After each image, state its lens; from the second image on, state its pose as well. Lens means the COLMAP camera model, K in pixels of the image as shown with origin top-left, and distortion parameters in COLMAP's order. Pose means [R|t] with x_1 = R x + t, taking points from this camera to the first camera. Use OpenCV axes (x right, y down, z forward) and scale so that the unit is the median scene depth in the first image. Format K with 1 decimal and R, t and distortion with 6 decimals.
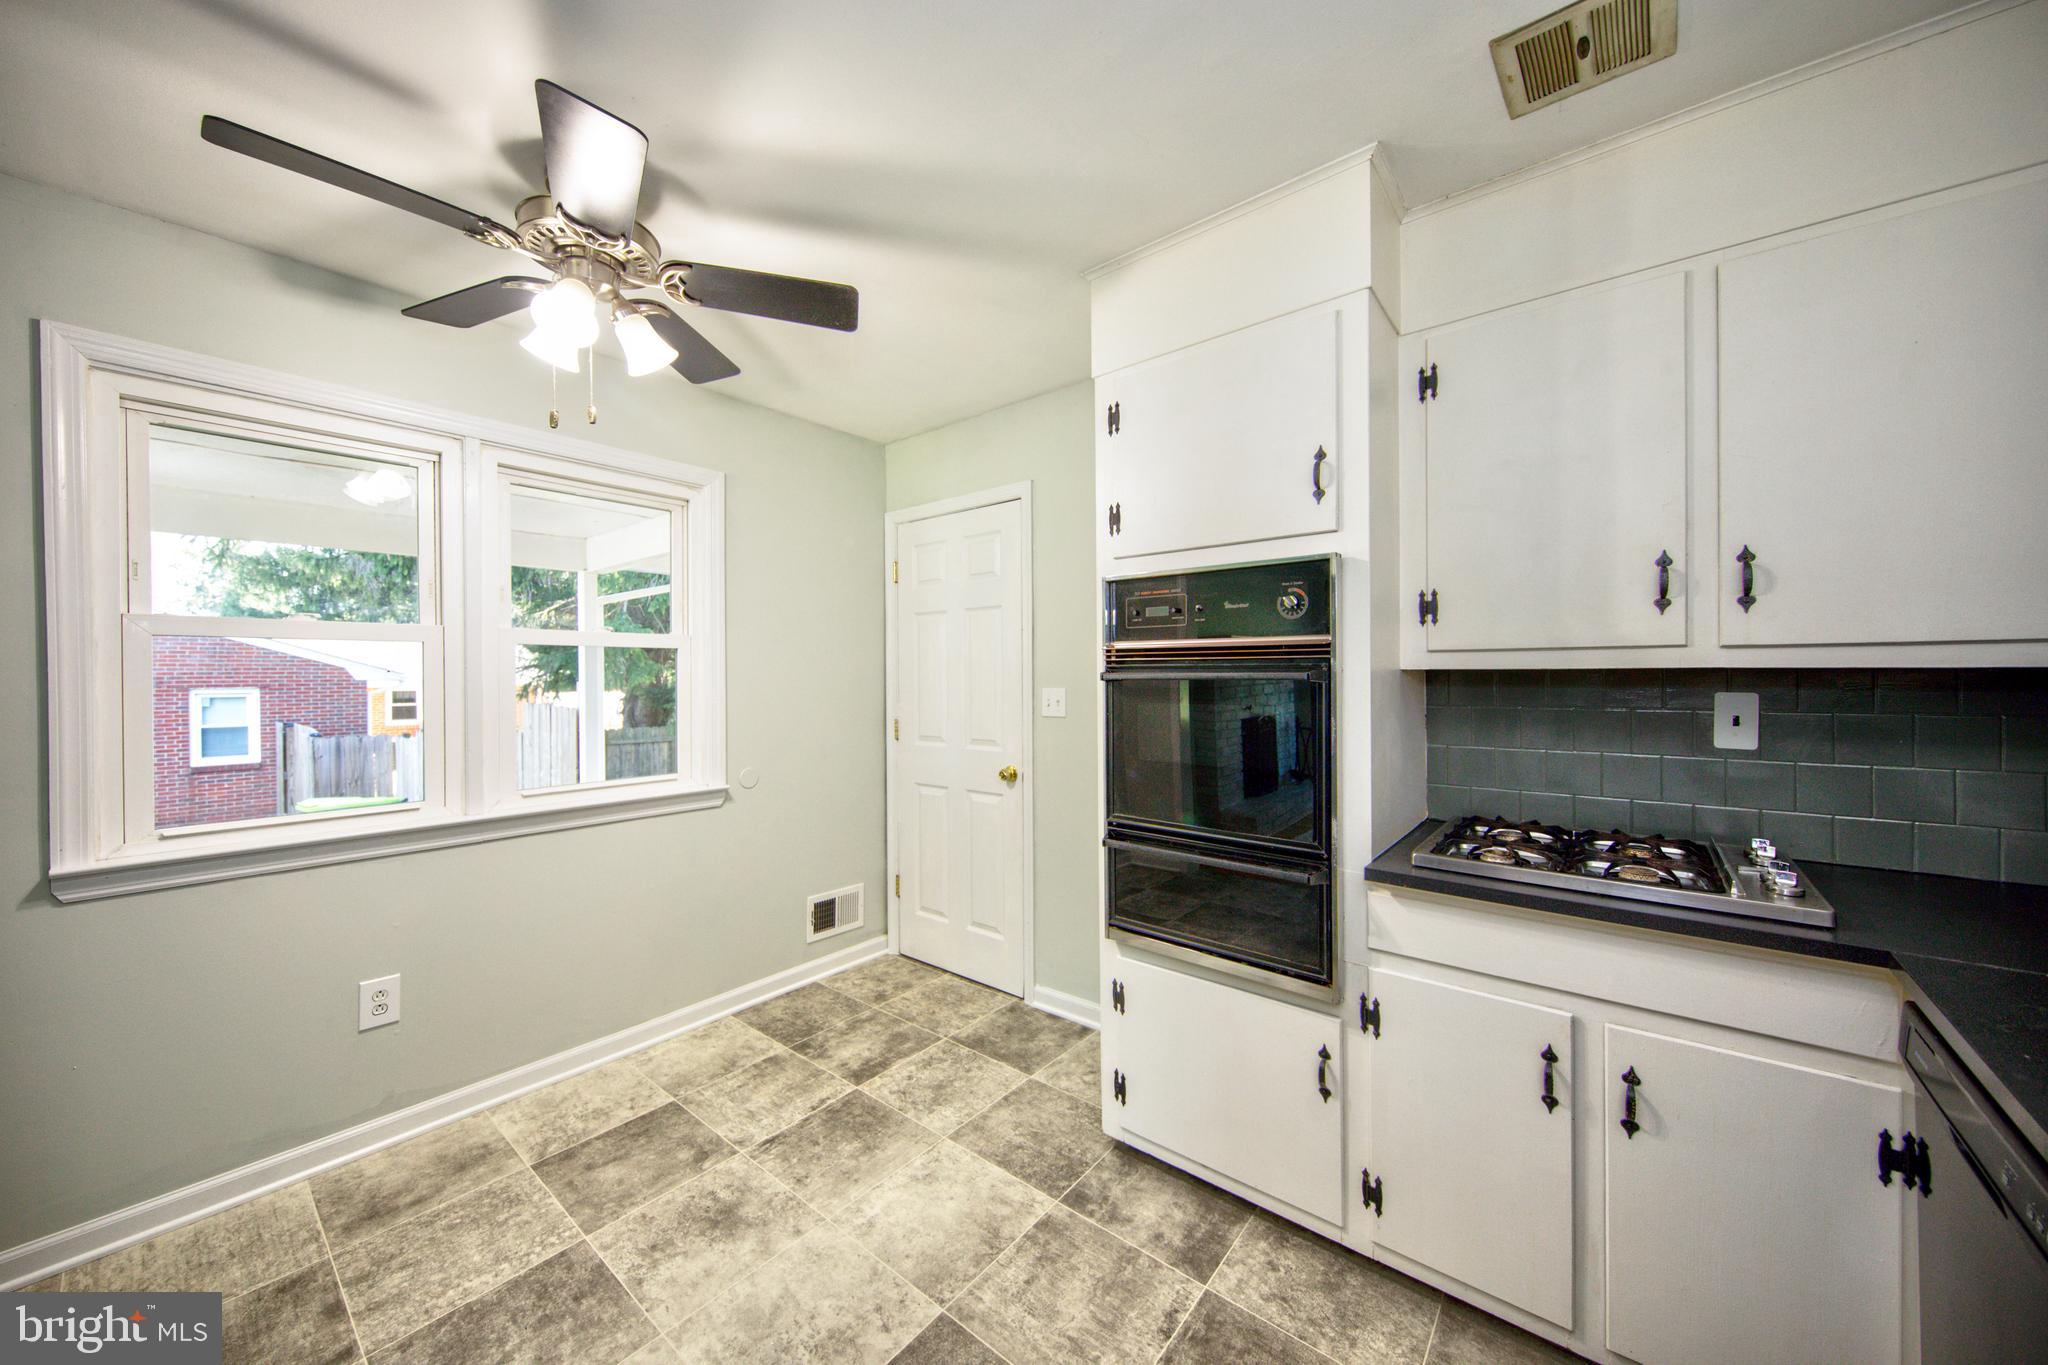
lens RADIAL K [[730.3, 0, 1016.3], [0, 730.3, 671.5], [0, 0, 1]] dist [-0.002248, -0.001187]
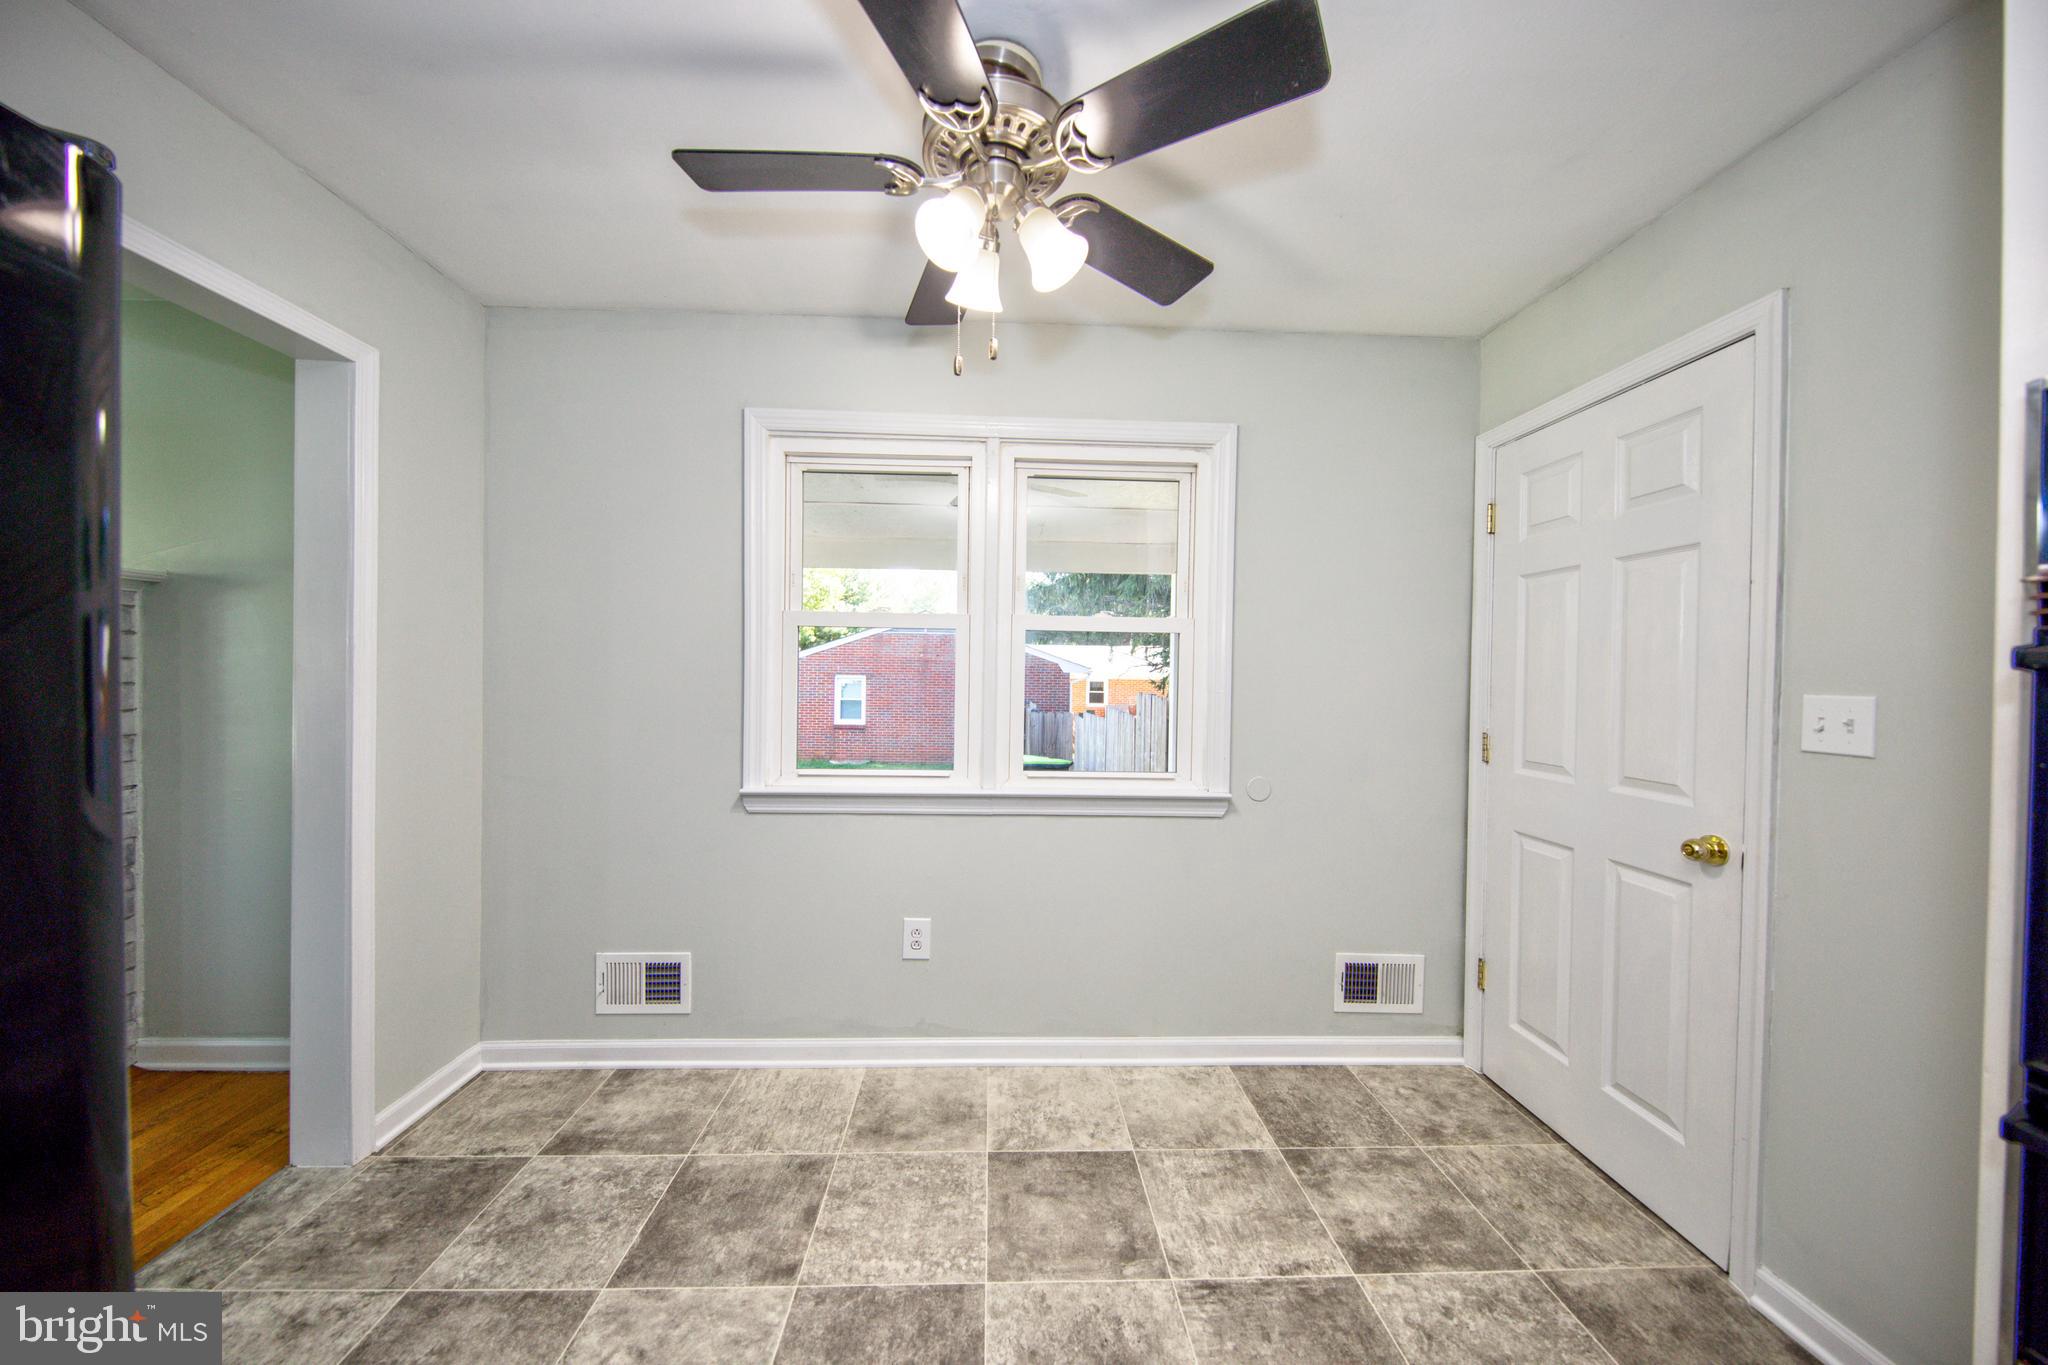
lens RADIAL K [[686.9, 0, 1014.0], [0, 686.9, 676.8], [0, 0, 1]] dist [0.002276, -0.002390]
pose [[0.664653, 0.021783, -0.746835, 0.027966], [-0.016480, 0.999759, 0.014493, 0.012837], [0.746971, 0.002675, 0.664852, 0.285930]]
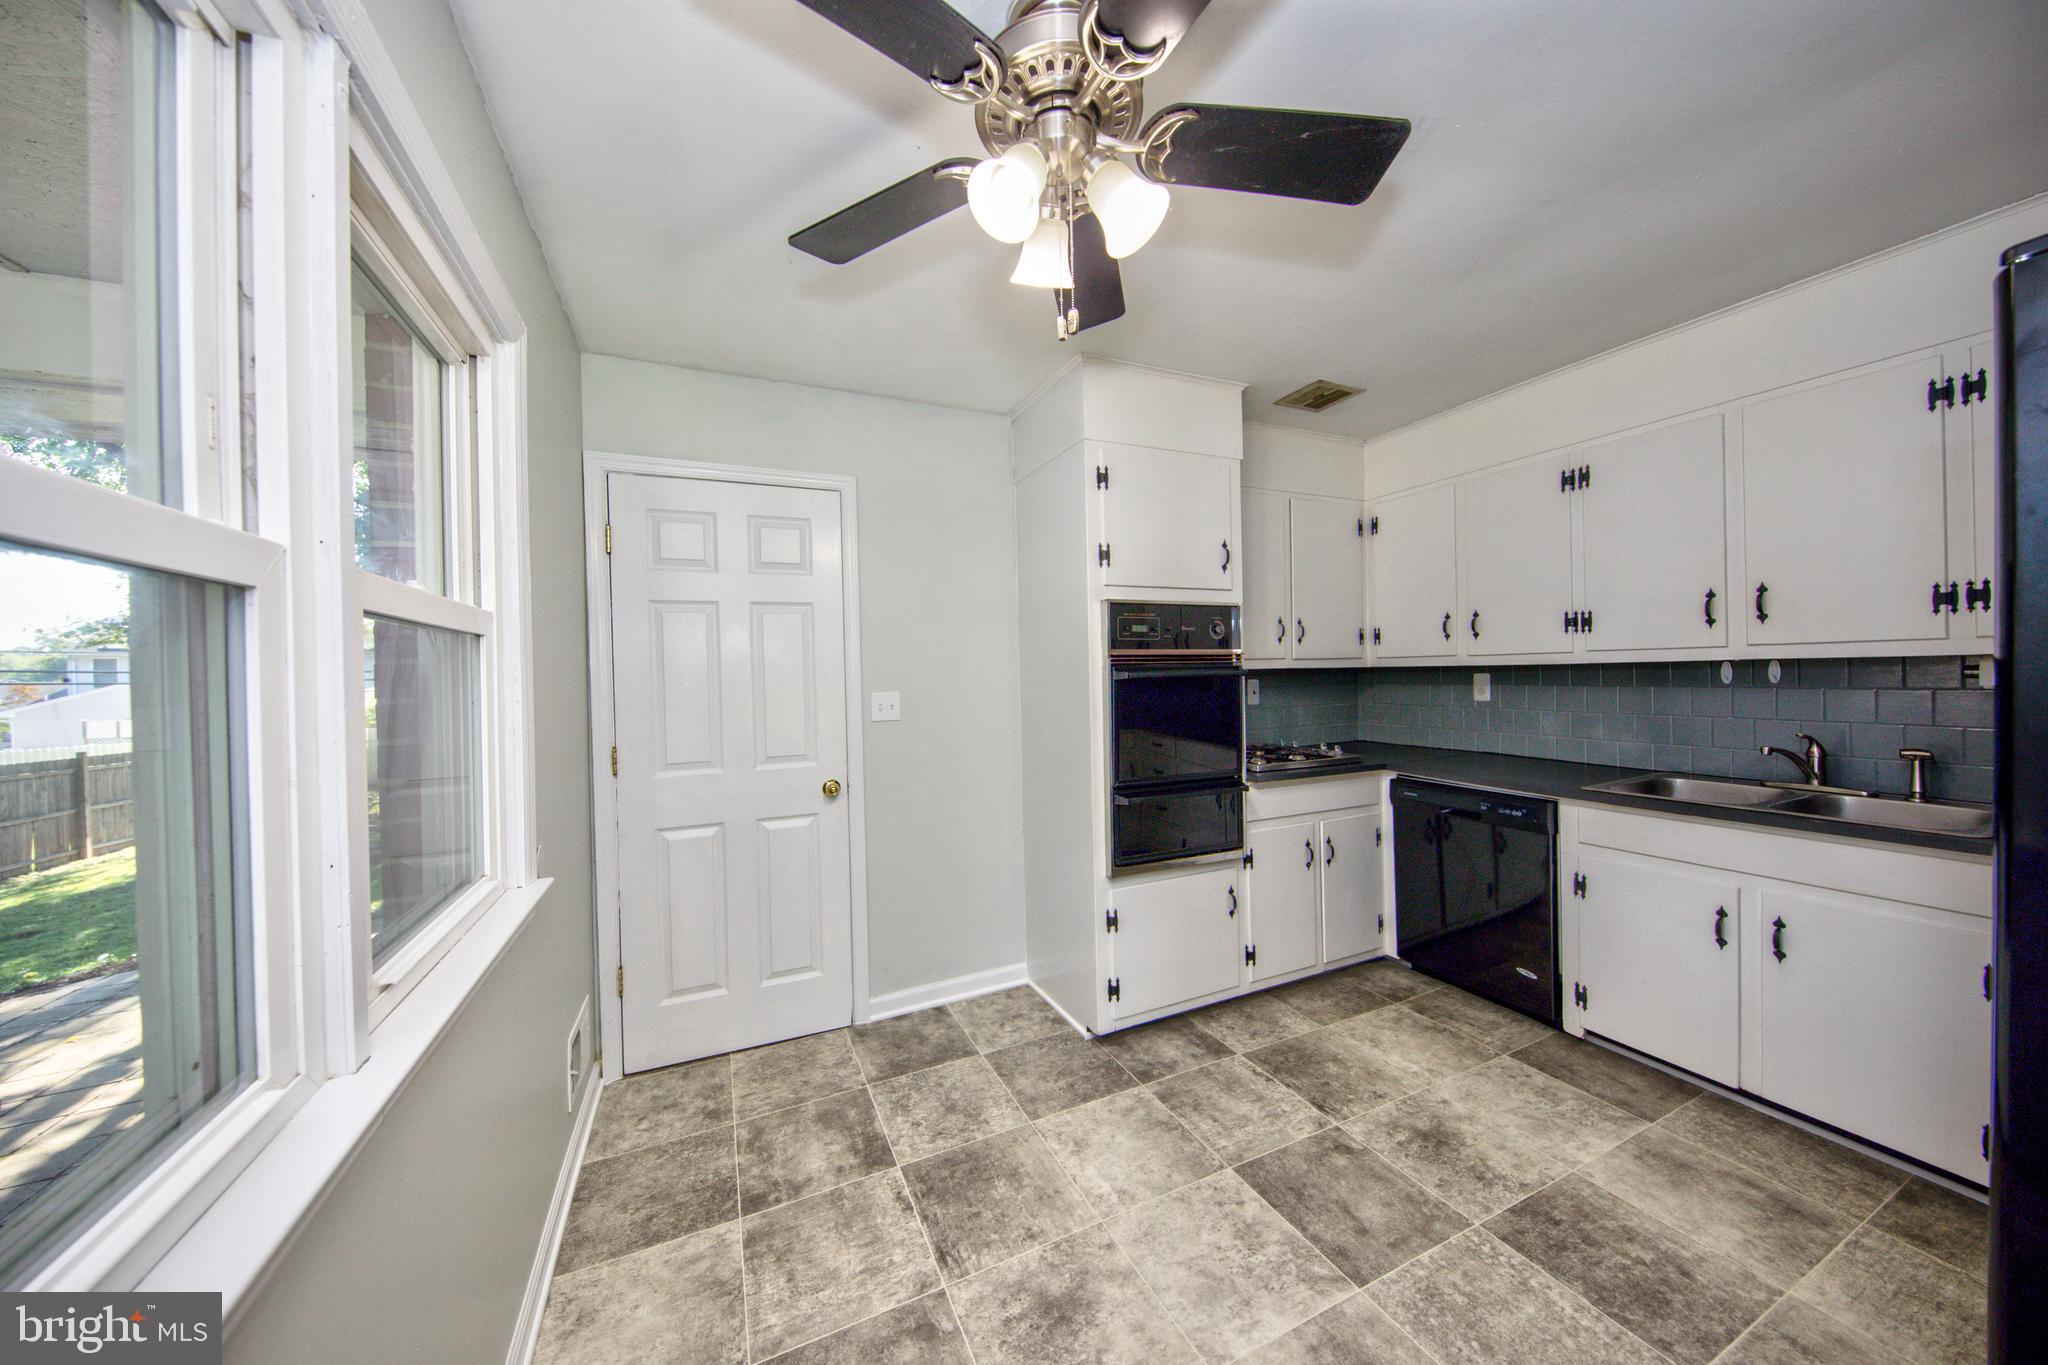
lens RADIAL K [[686.9, 0, 1011.5], [0, 686.9, 674.6], [0, 0, 1]] dist [0.002276, -0.002390]
pose [[0.428578, -0.007778, 0.903471, -1.107826], [0.017574, 0.999846, 0.000271, 0.000647], [-0.903334, 0.015762, 0.428649, 0.666852]]
